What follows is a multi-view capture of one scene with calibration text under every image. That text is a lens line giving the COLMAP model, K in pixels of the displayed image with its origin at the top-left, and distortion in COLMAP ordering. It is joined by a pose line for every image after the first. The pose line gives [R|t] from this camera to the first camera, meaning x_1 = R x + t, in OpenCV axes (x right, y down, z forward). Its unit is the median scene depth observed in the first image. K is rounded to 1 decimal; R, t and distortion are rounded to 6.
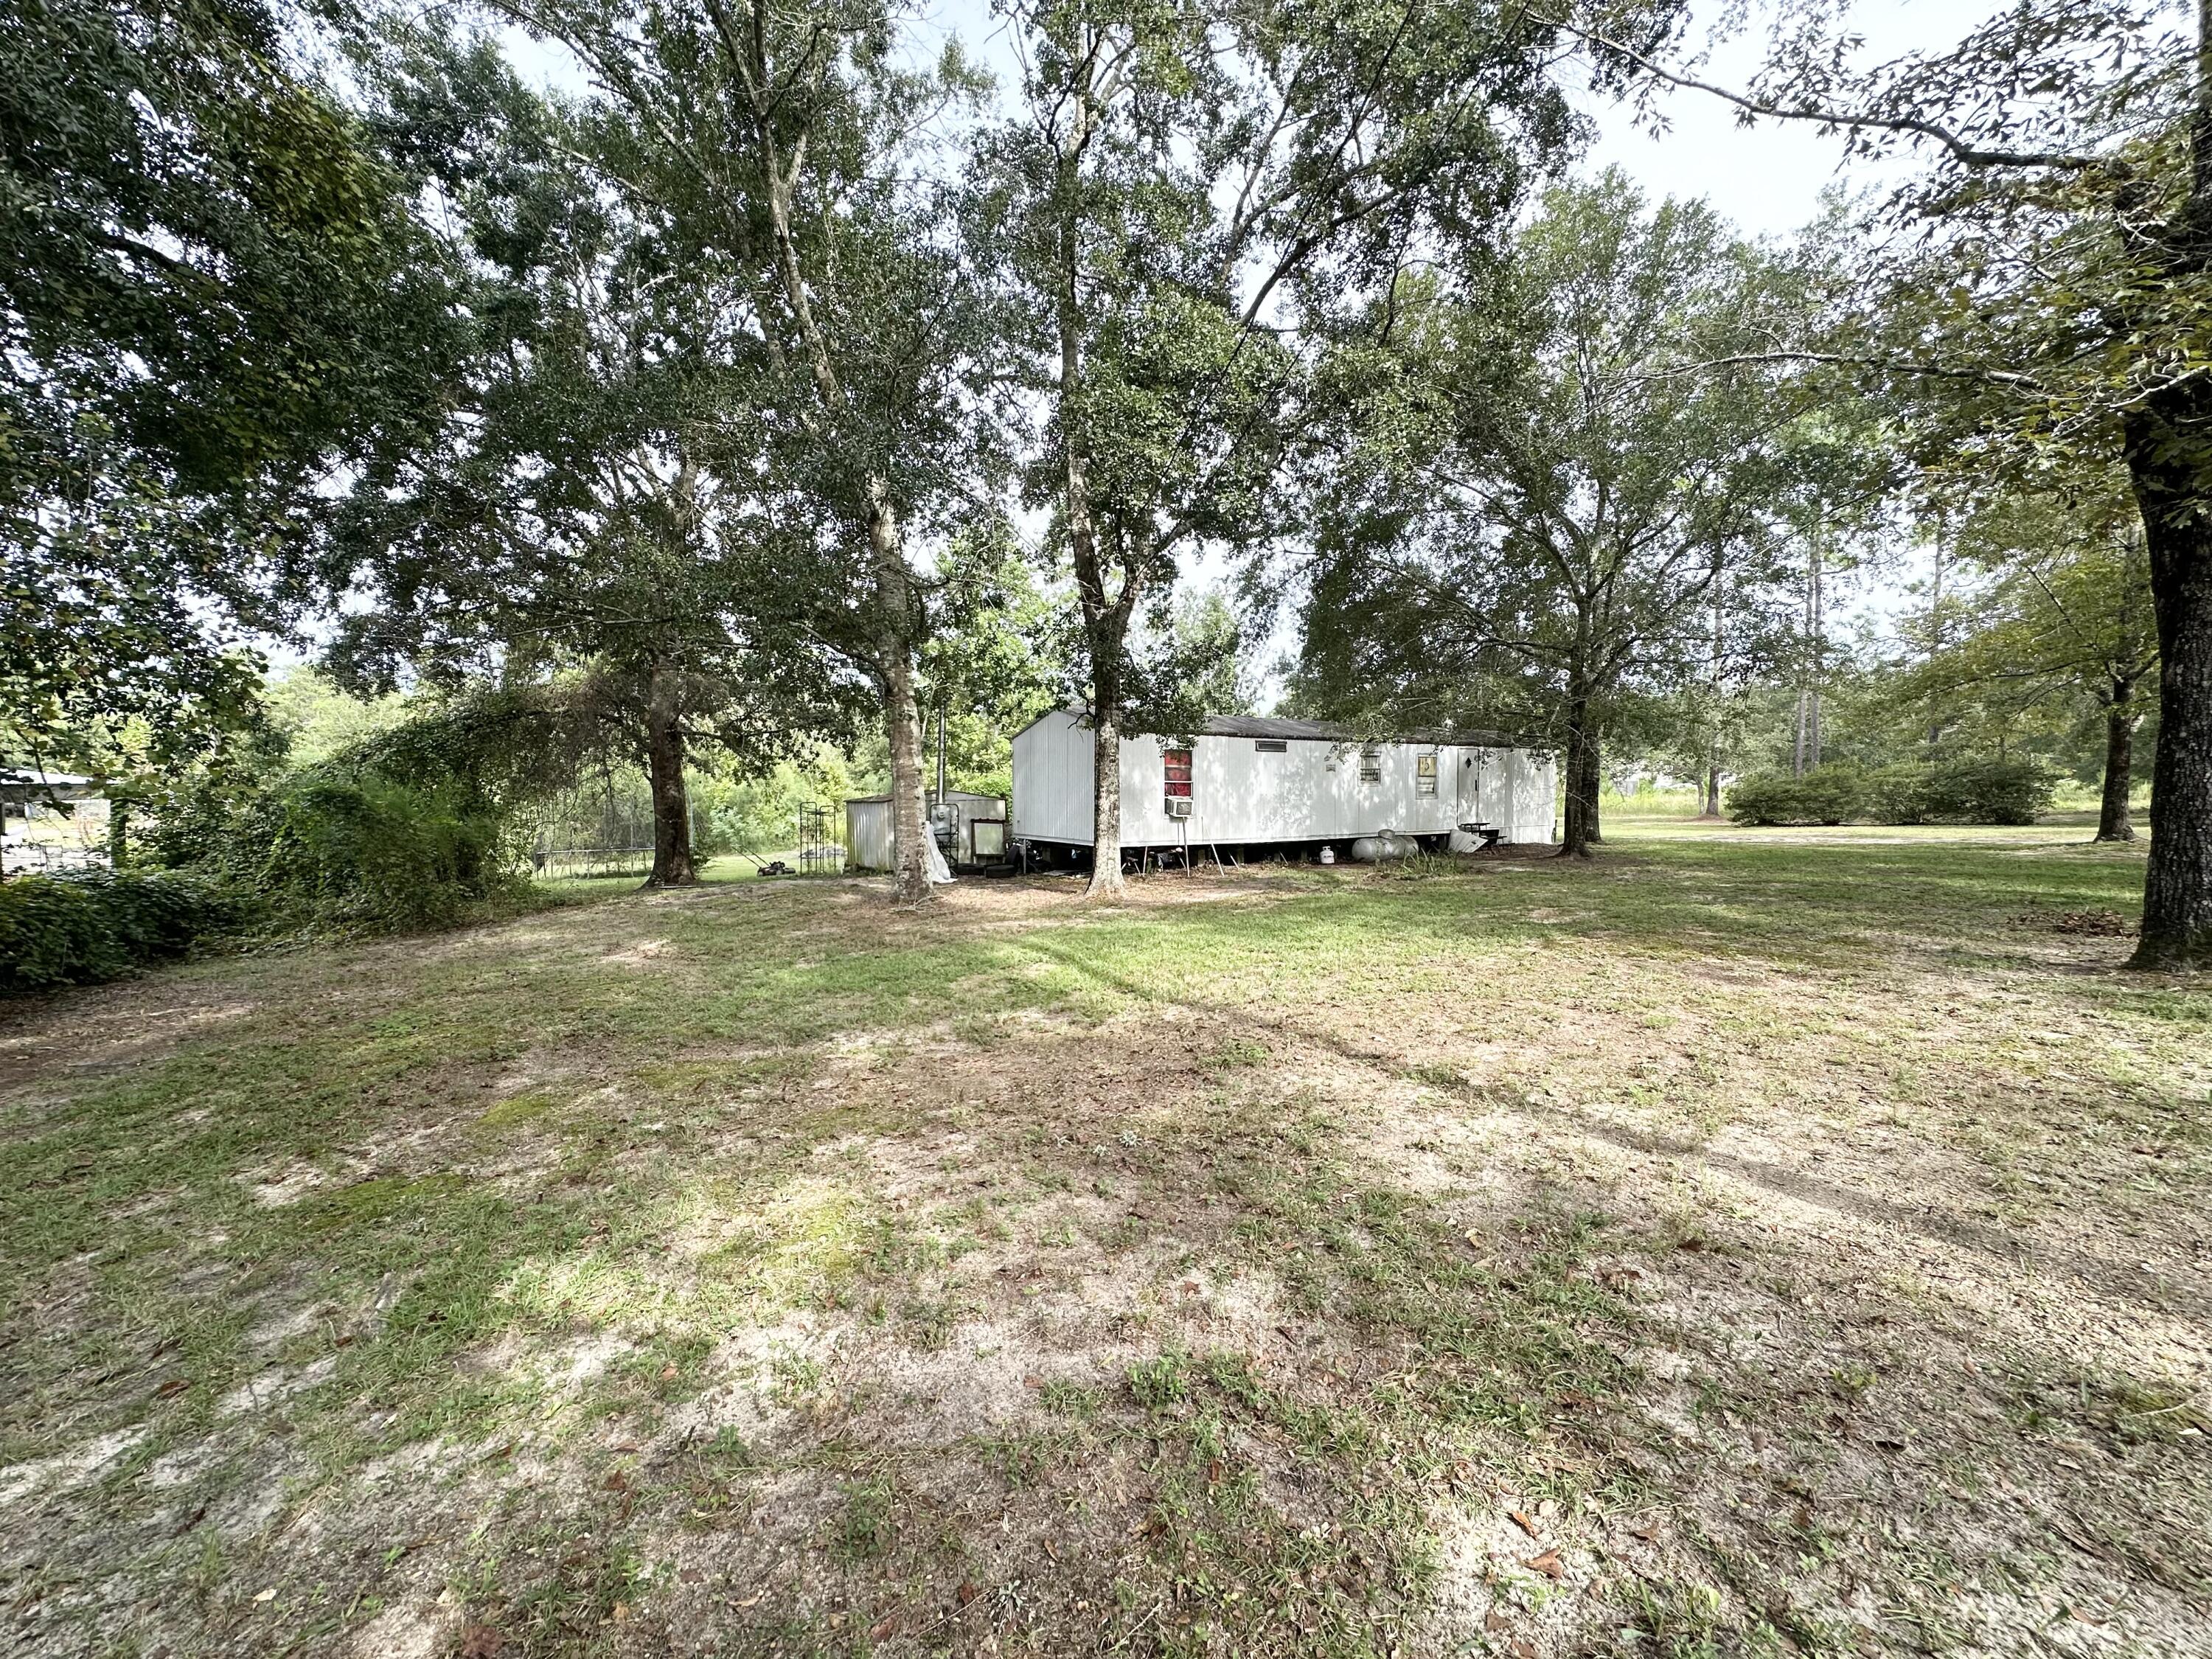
lens RADIAL K [[887.3, 0, 1107.0], [0, 887.3, 818.3], [0, 0, 1]] dist [0.001256, -0.000393]
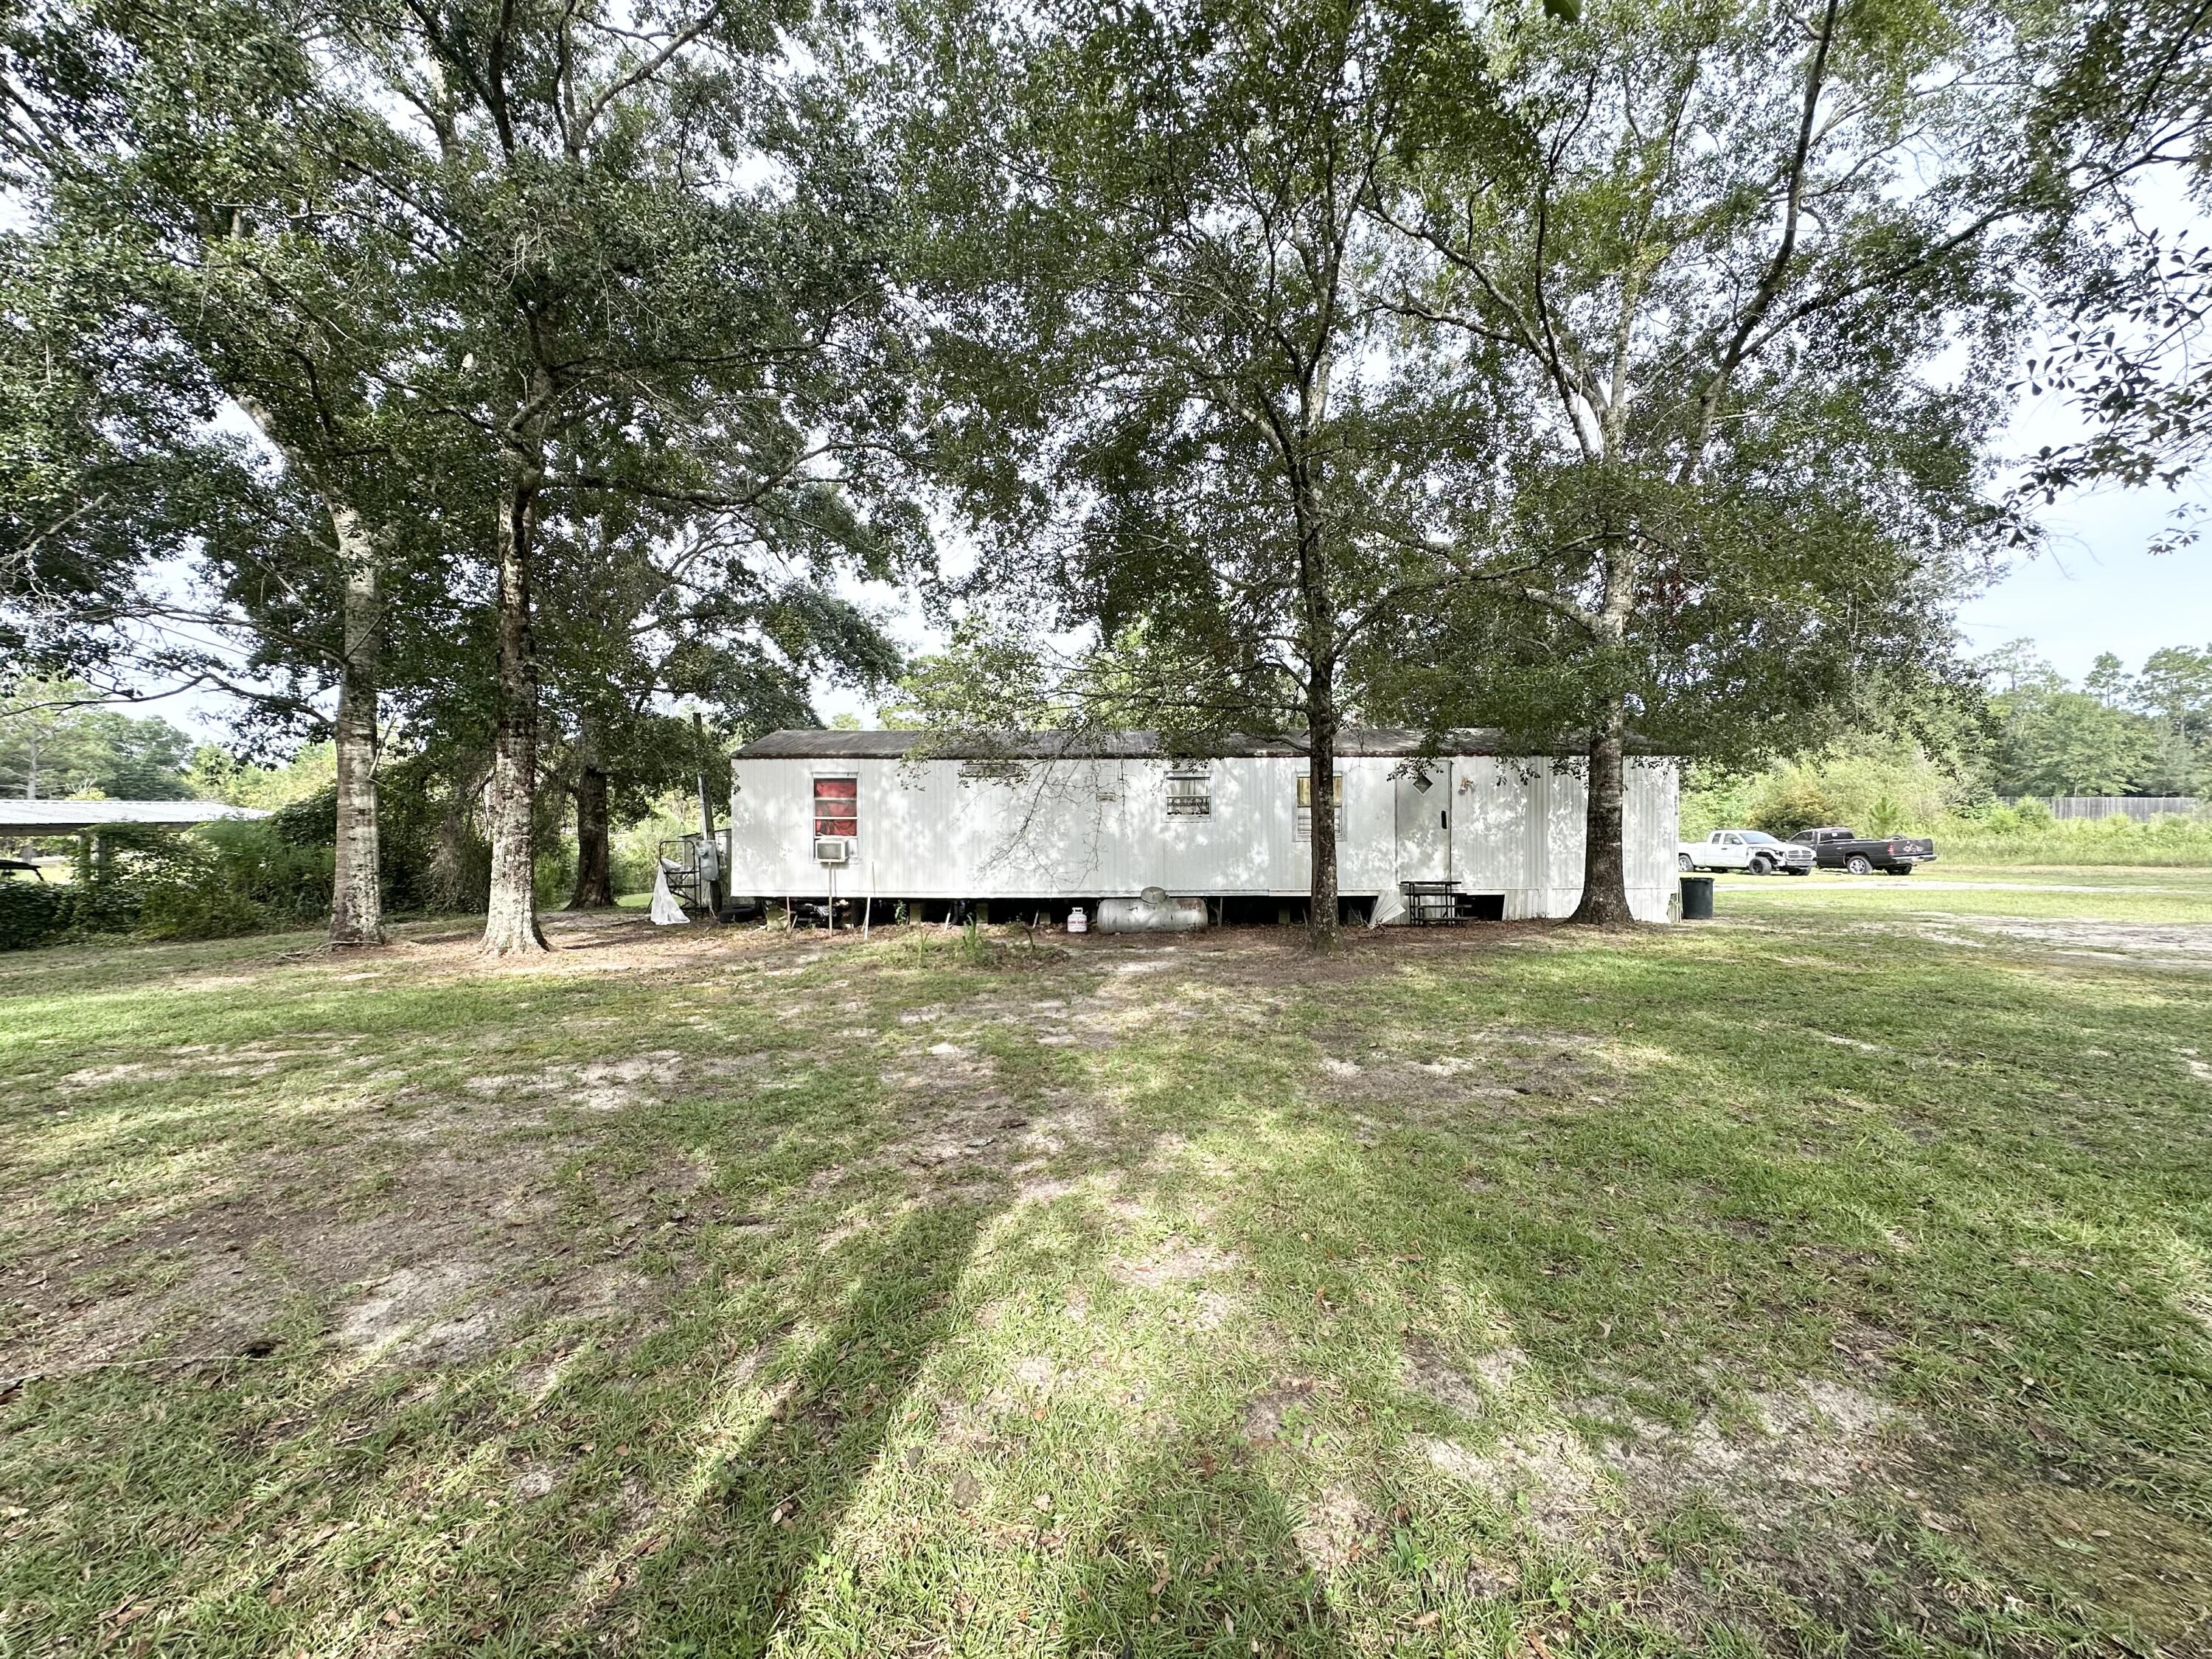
lens RADIAL K [[887.3, 0, 1106.4], [0, 887.3, 828.7], [0, 0, 1]] dist [0.001256, -0.000393]
pose [[0.830178, 0.006545, -0.557460, 0.671357], [-0.013864, 0.999864, -0.008908, -0.025747], [0.557326, 0.015123, 0.830156, 0.433275]]
